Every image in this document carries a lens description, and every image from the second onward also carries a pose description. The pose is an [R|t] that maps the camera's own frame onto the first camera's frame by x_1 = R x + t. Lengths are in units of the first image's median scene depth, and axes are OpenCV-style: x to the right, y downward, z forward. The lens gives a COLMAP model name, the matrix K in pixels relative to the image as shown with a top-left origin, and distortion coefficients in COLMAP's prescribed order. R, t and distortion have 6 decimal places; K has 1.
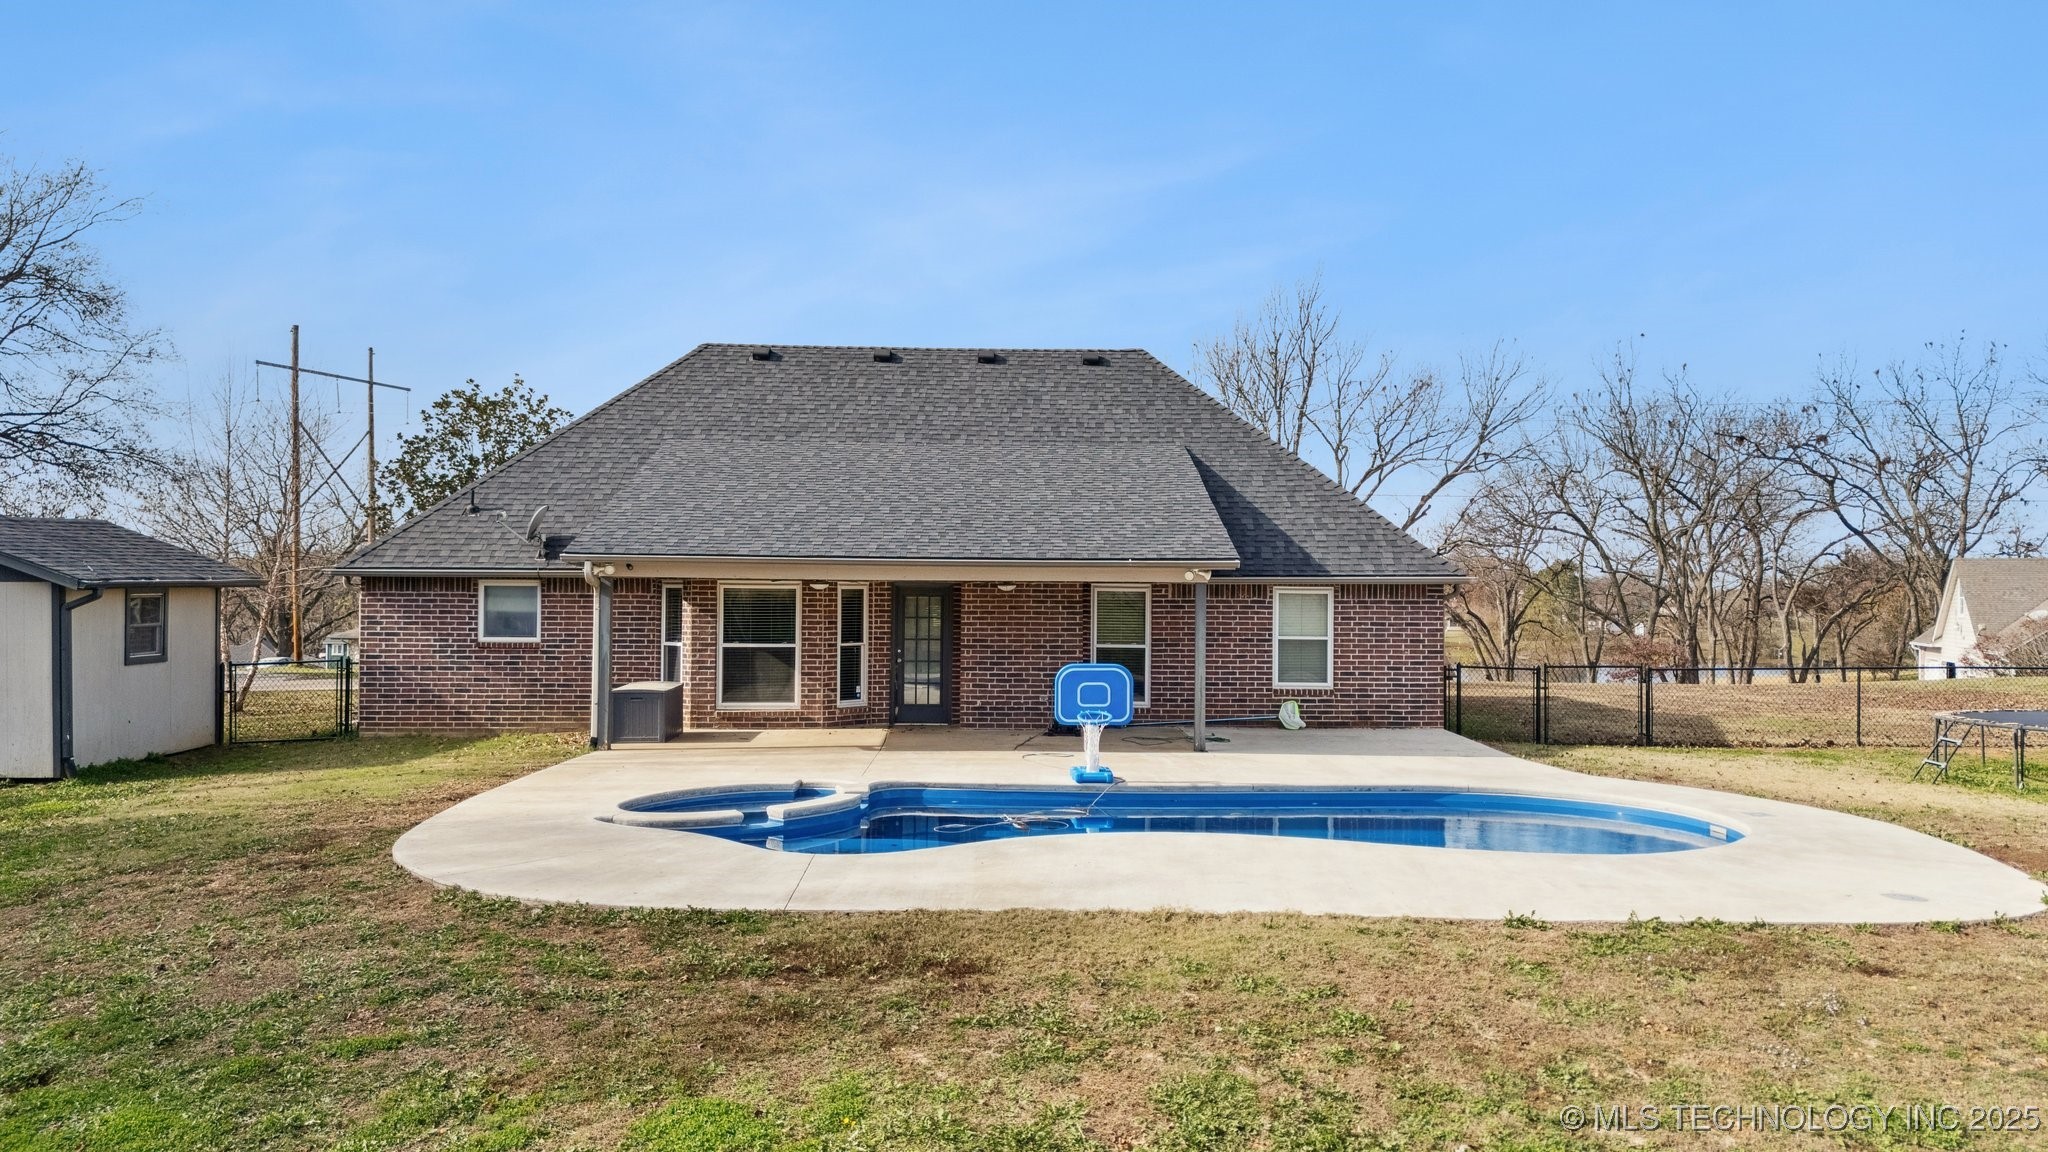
lens RADIAL K [[1477.4, 0, 1025.2], [0, 1477.4, 575.1], [0, 0, 1]] dist [0.042531, -0.017316]
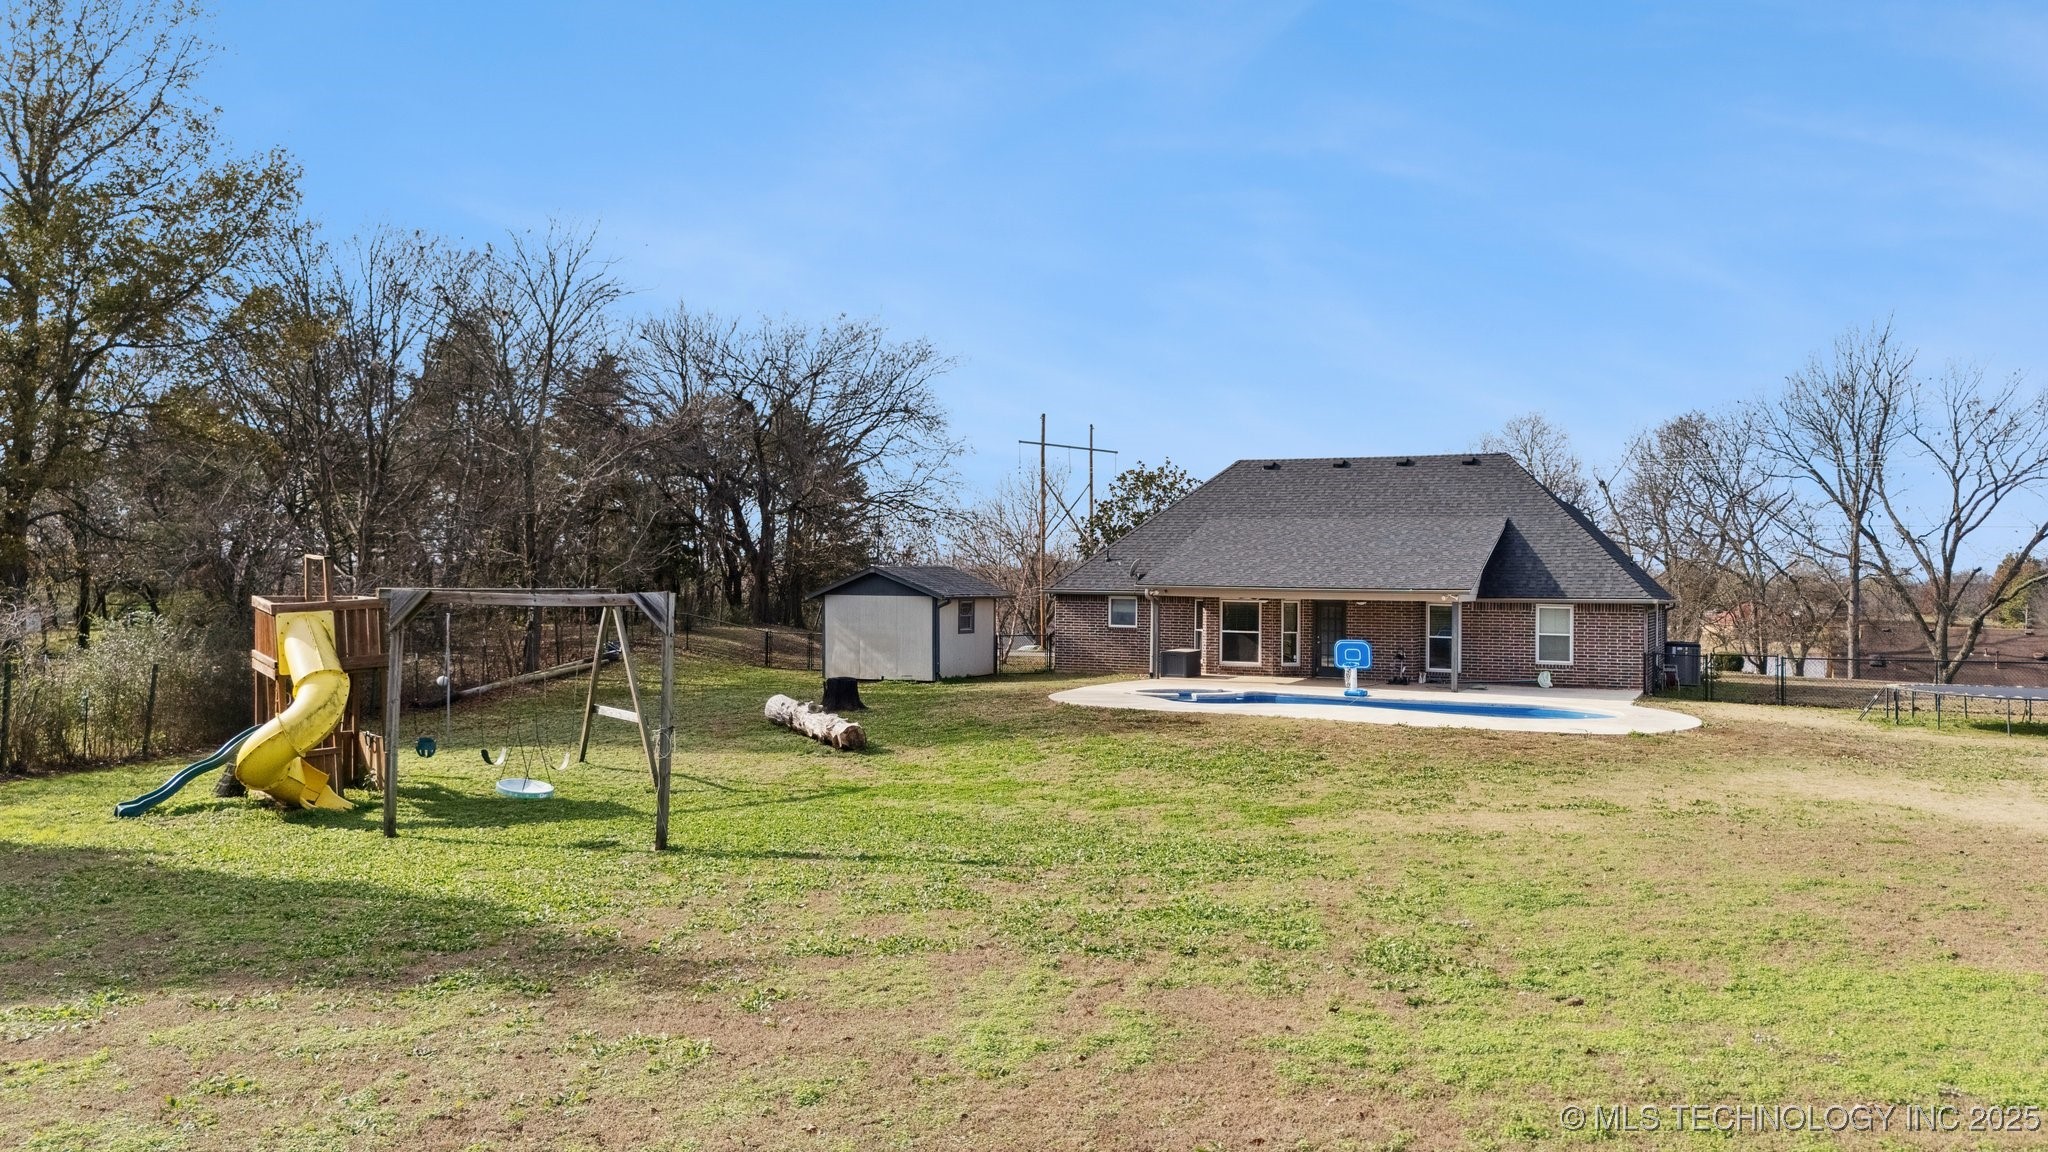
lens RADIAL K [[1477.4, 0, 1023.8], [0, 1477.4, 574.1], [0, 0, 1]] dist [0.042531, -0.017316]
pose [[0.888661, 0.001836, -0.458560, 0.429845], [-0.004723, 0.999976, -0.005149, -0.015230], [0.458539, 0.006741, 0.888648, -0.793752]]
